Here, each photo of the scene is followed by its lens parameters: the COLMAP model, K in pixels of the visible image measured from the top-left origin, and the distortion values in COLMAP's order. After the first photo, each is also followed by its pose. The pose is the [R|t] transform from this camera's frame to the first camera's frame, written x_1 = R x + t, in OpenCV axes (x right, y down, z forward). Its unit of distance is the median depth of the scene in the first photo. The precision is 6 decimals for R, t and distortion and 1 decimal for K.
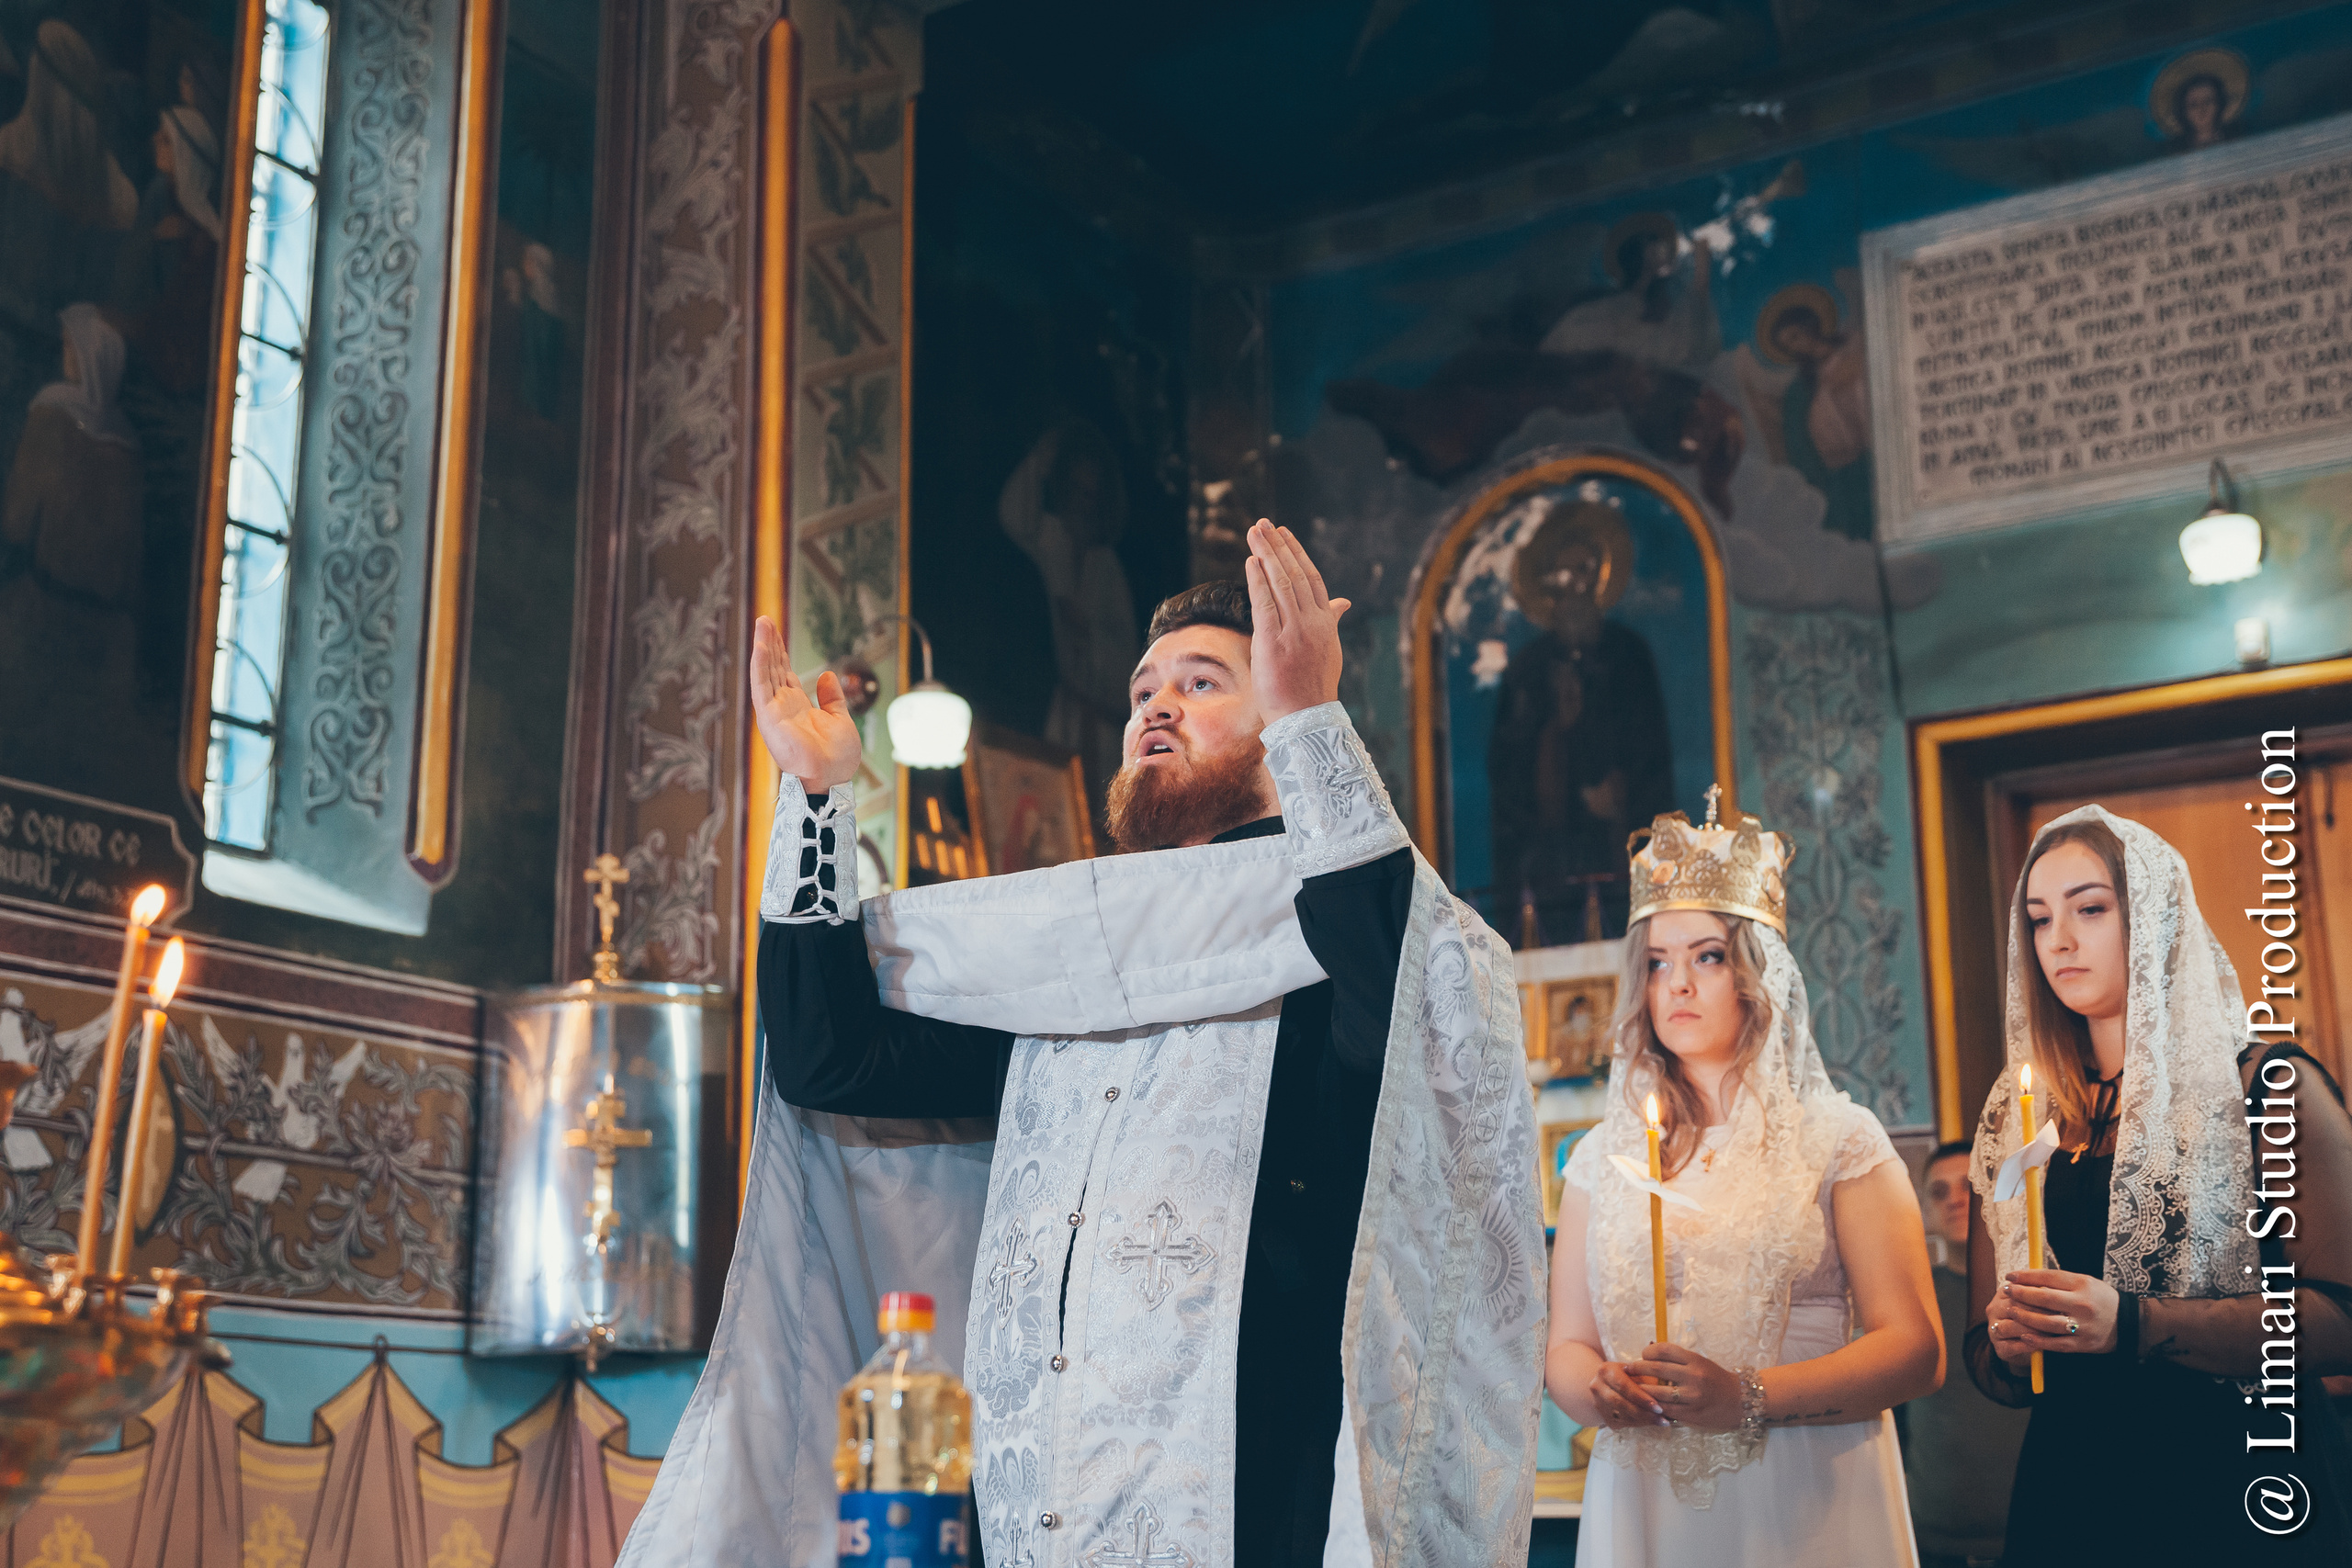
lens RADIAL K [[2967.8, 0, 1206.8], [0, 2967.8, 768.3], [0, 0, 1]] dist [0.062805, 0.000000]
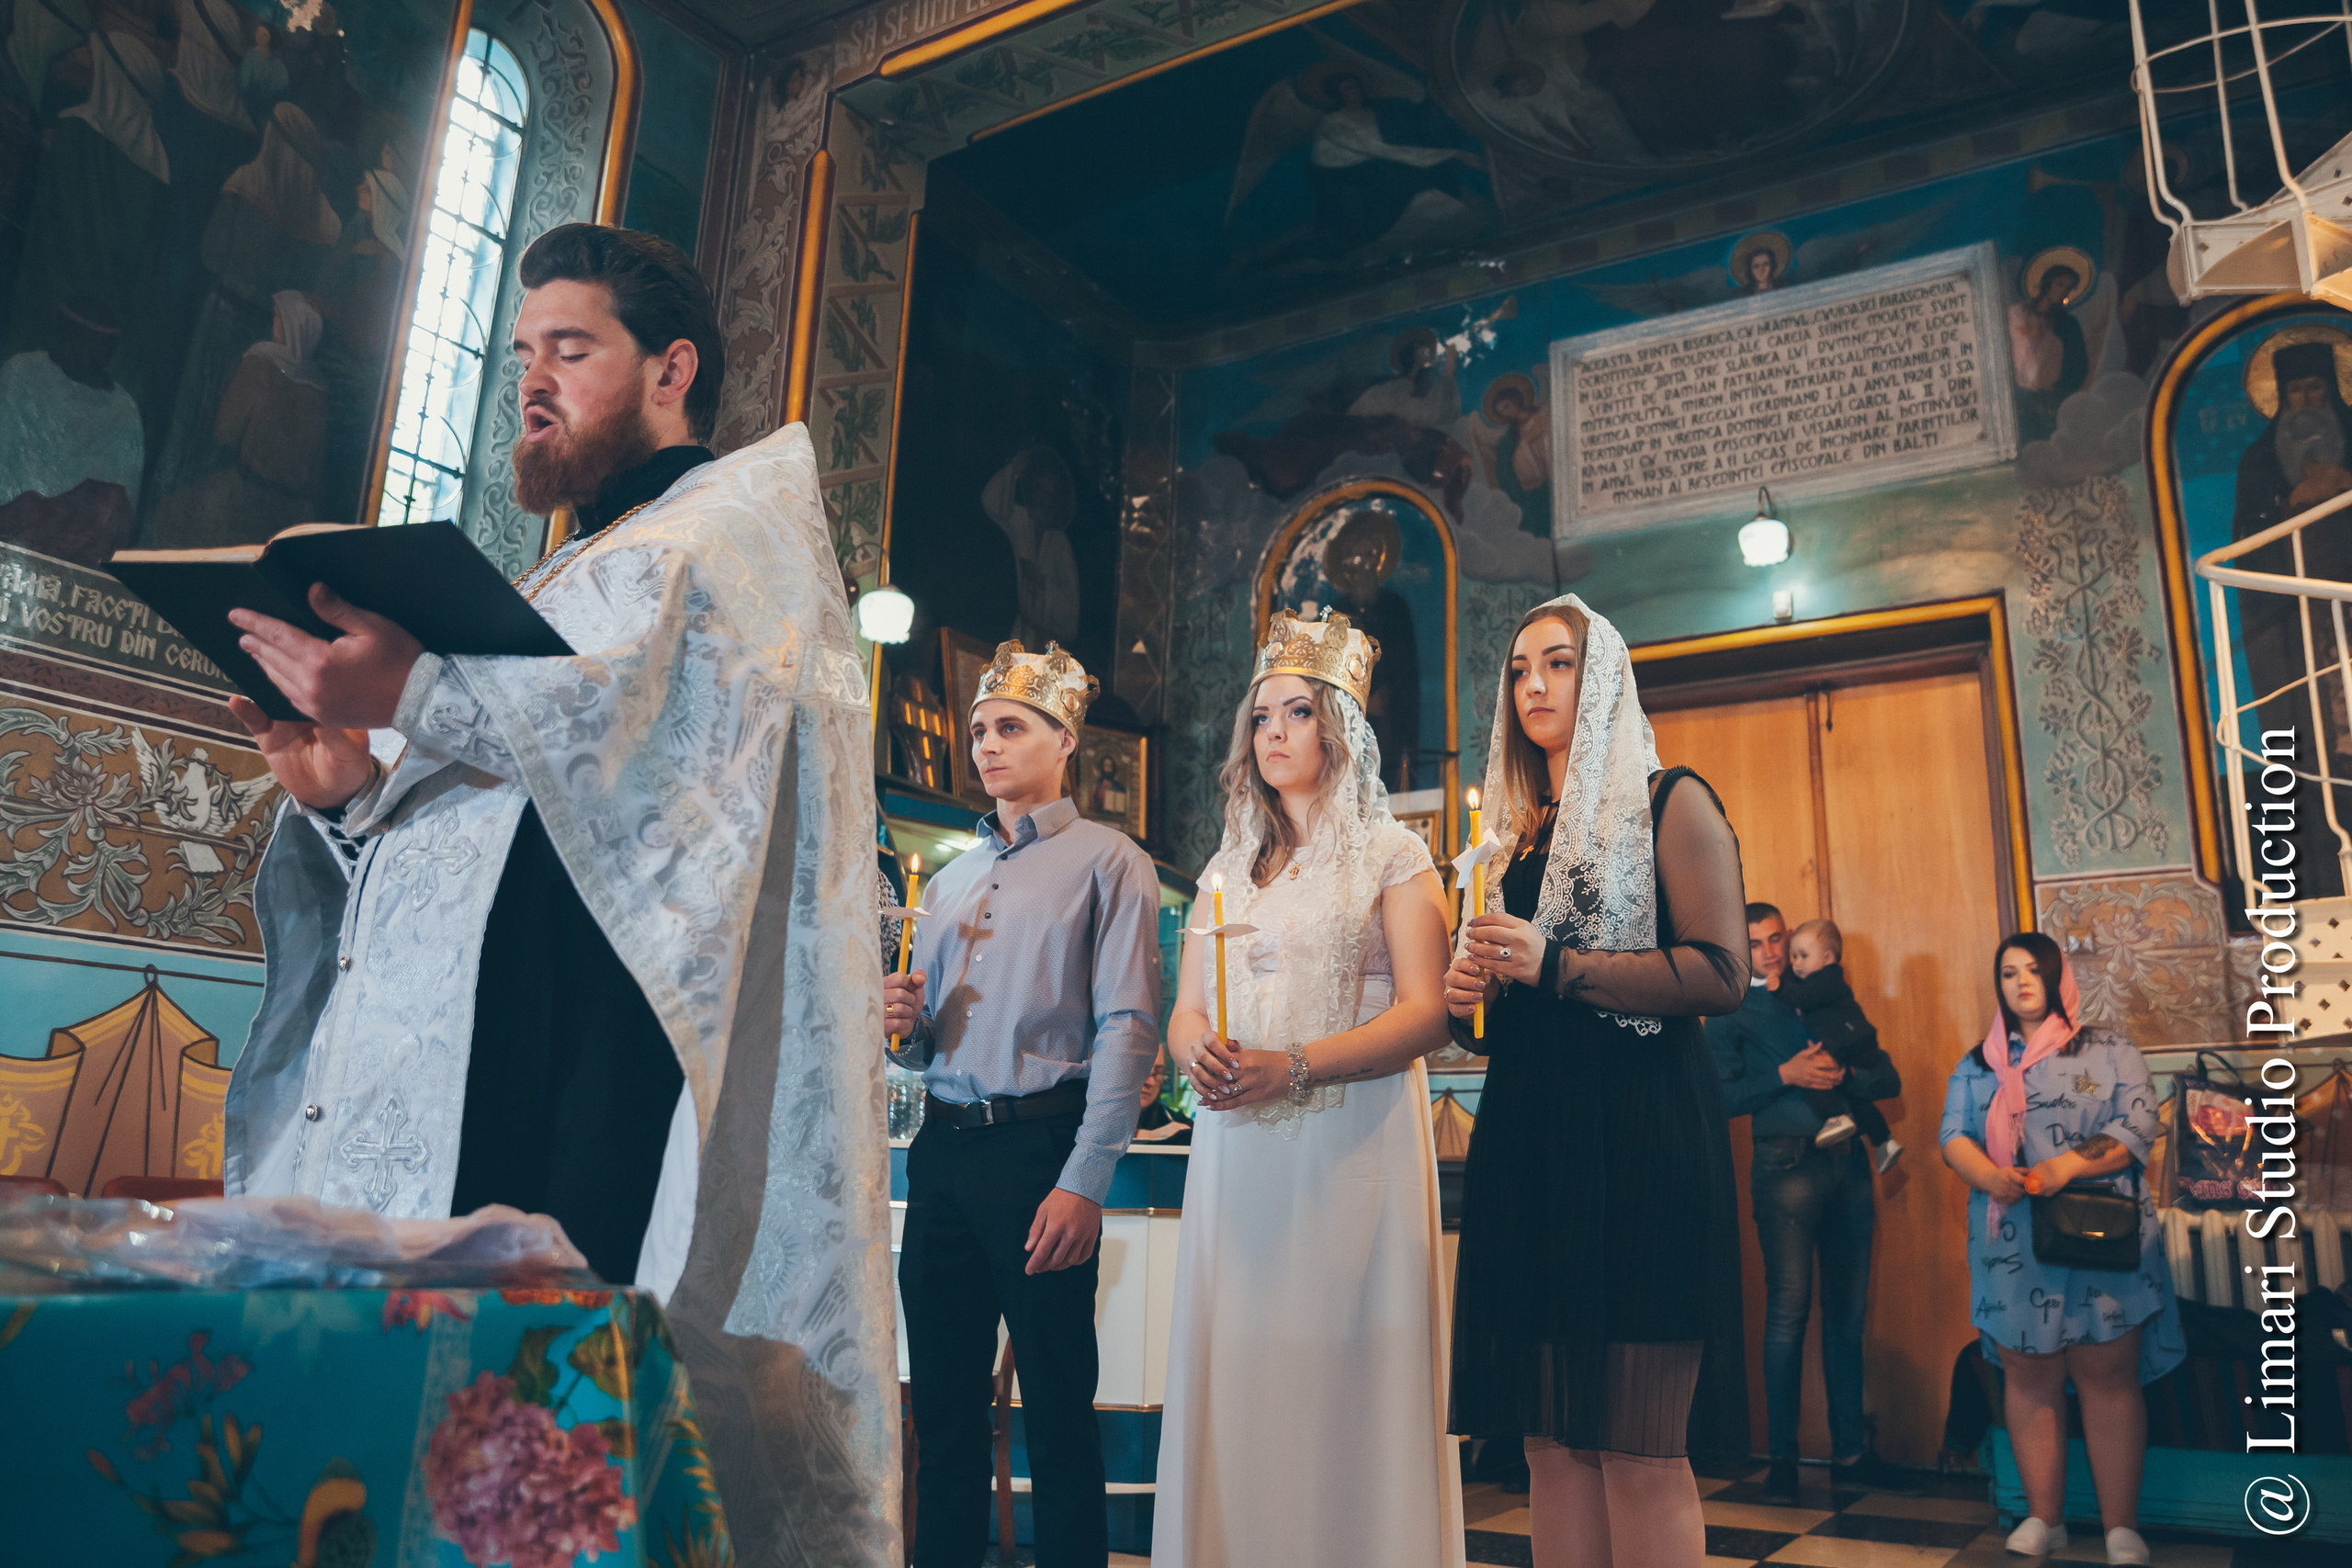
lens RADIAL K [[1763.8, 0, 1300.9], [0, 1763.8, 747.0], [0, 0, 1]] dist [-0.102270, 0.075524]
pose [[0.998713, 0.033257, 0.038302, 0.068630], [-0.033239, 0.999447, -0.001111, 0.038883], [-0.038318, -0.000163, 0.999266, 0.107910]]
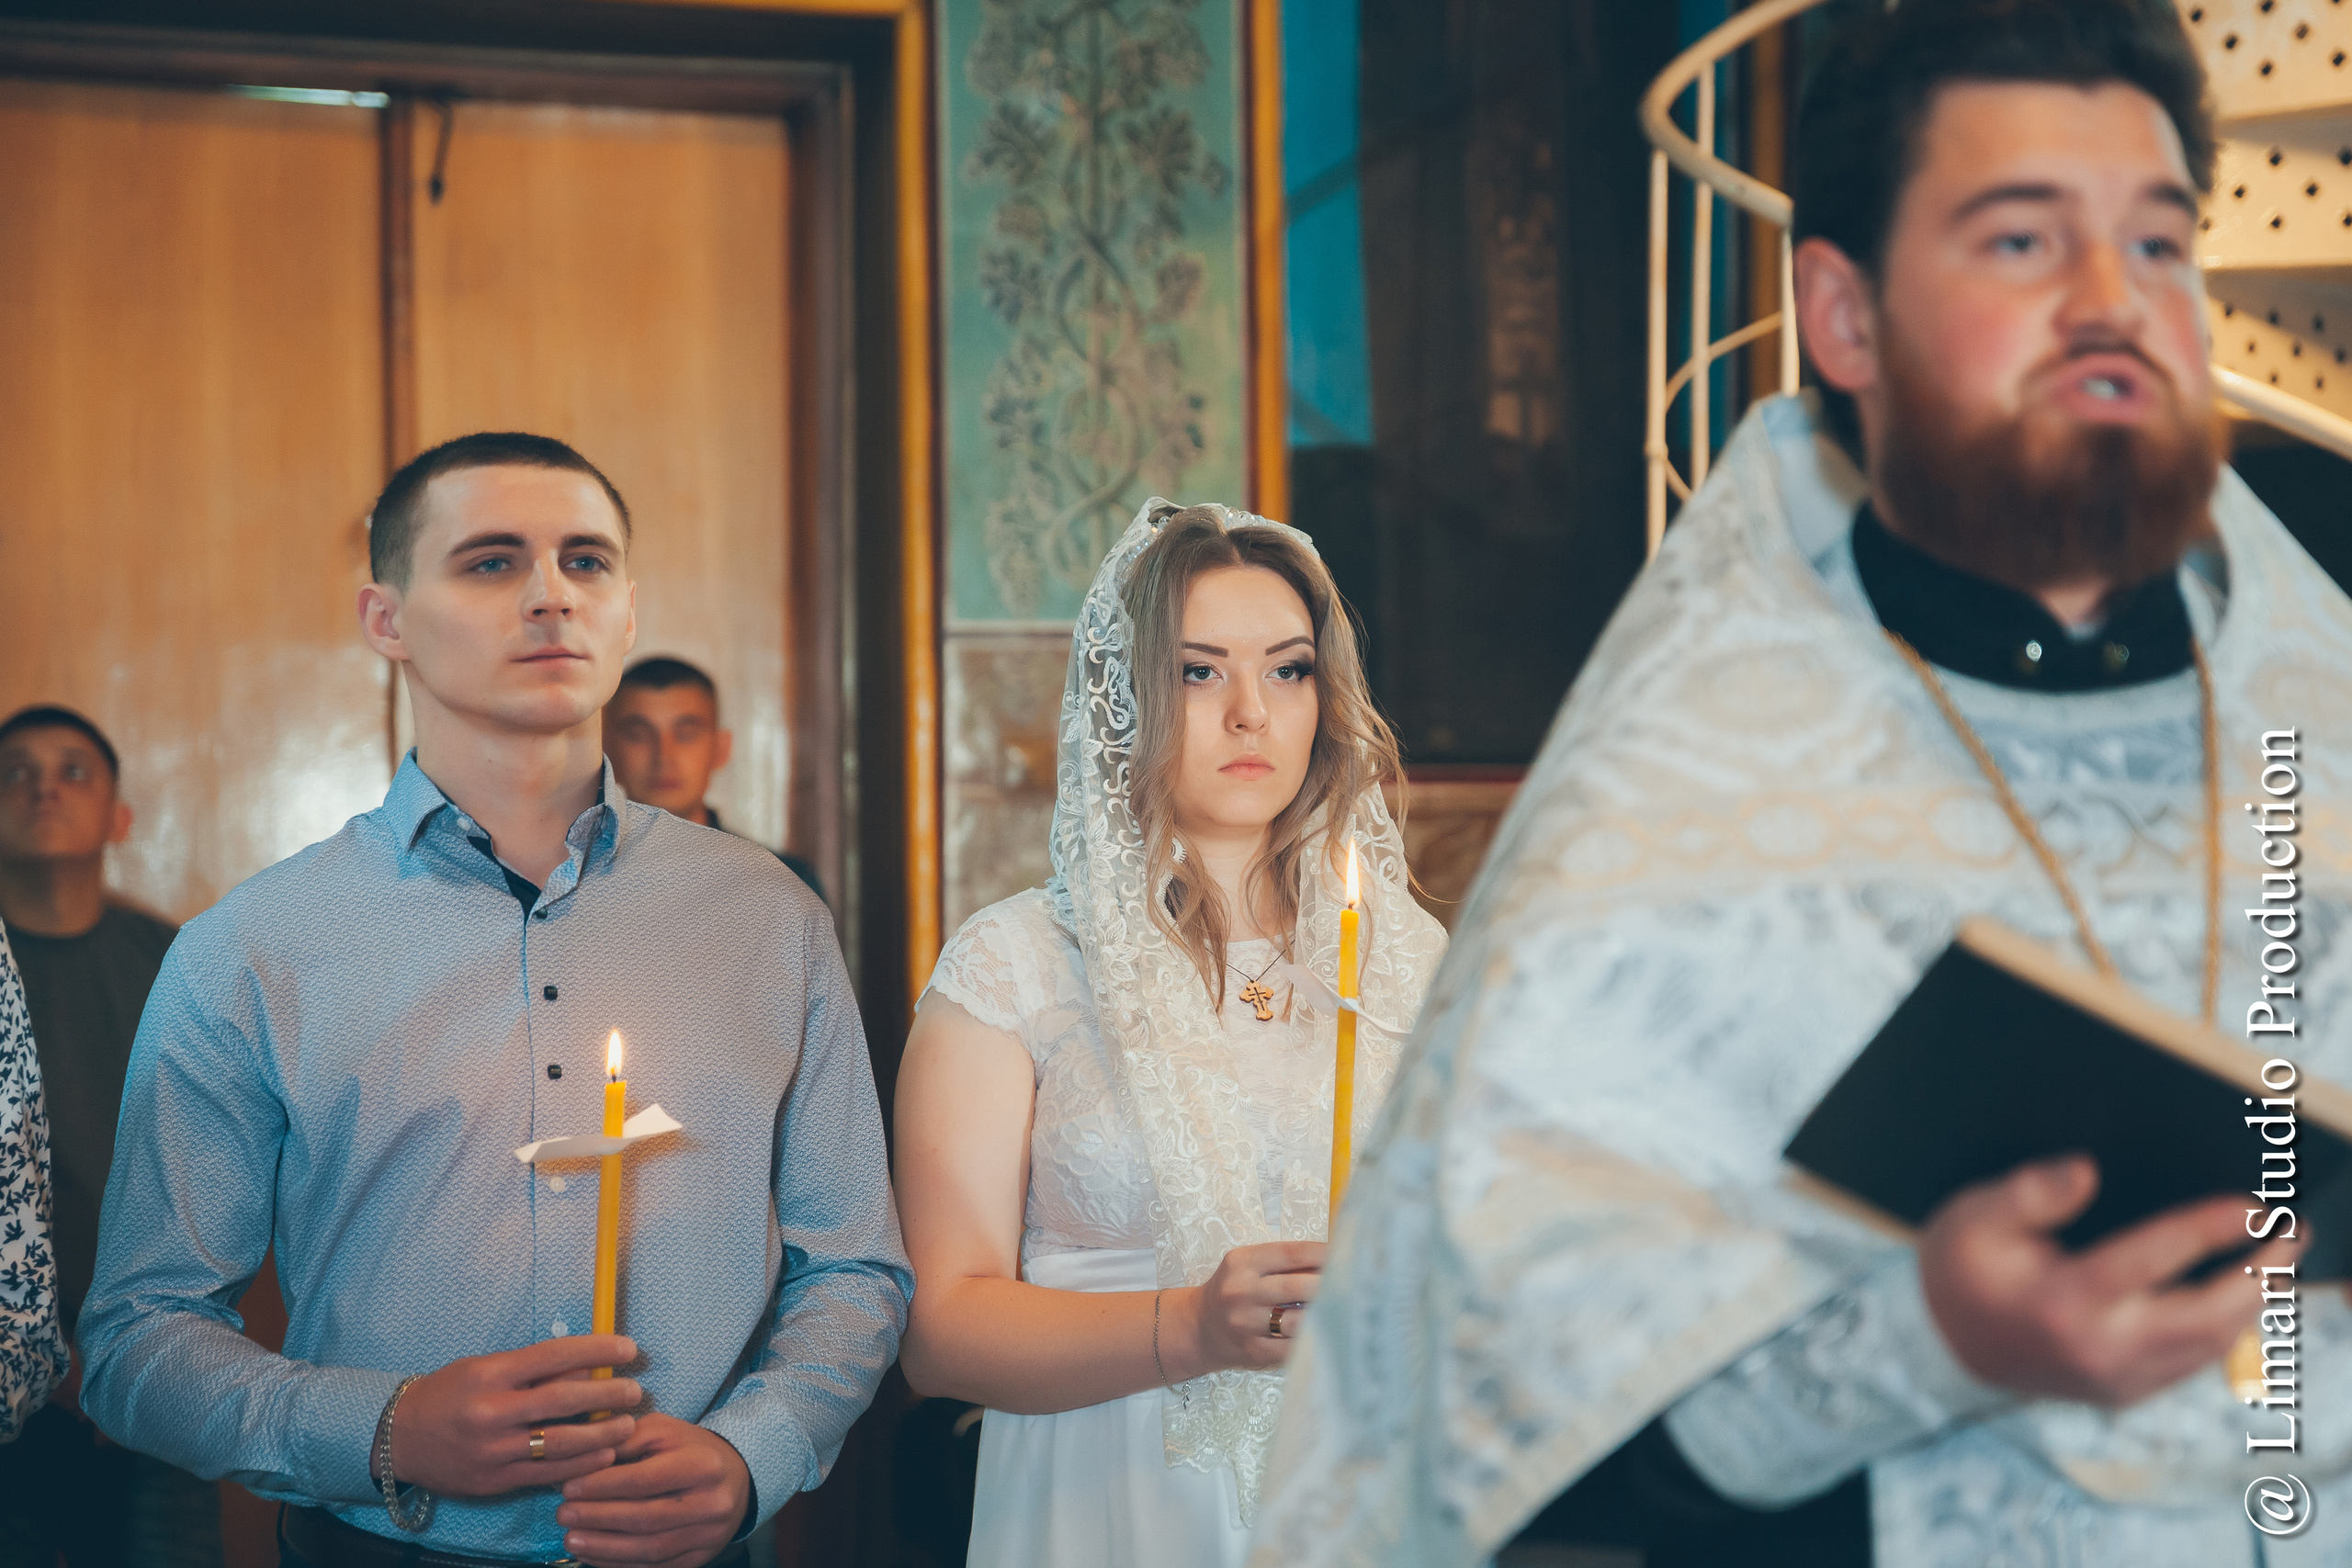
lens RADIAL K [[4581.4, 0, 1144.3], [0, 4581.4, 696.5], [0, 0, 1]] dist [0.198107, 0.000000]
pose [[0.663024, 0.045845, 0.747193, -0.266181], [-0.189129, 0.976002, 0.107940, -0.011639], [-0.724313, -0.212883, 0.655783, 0.205524]]
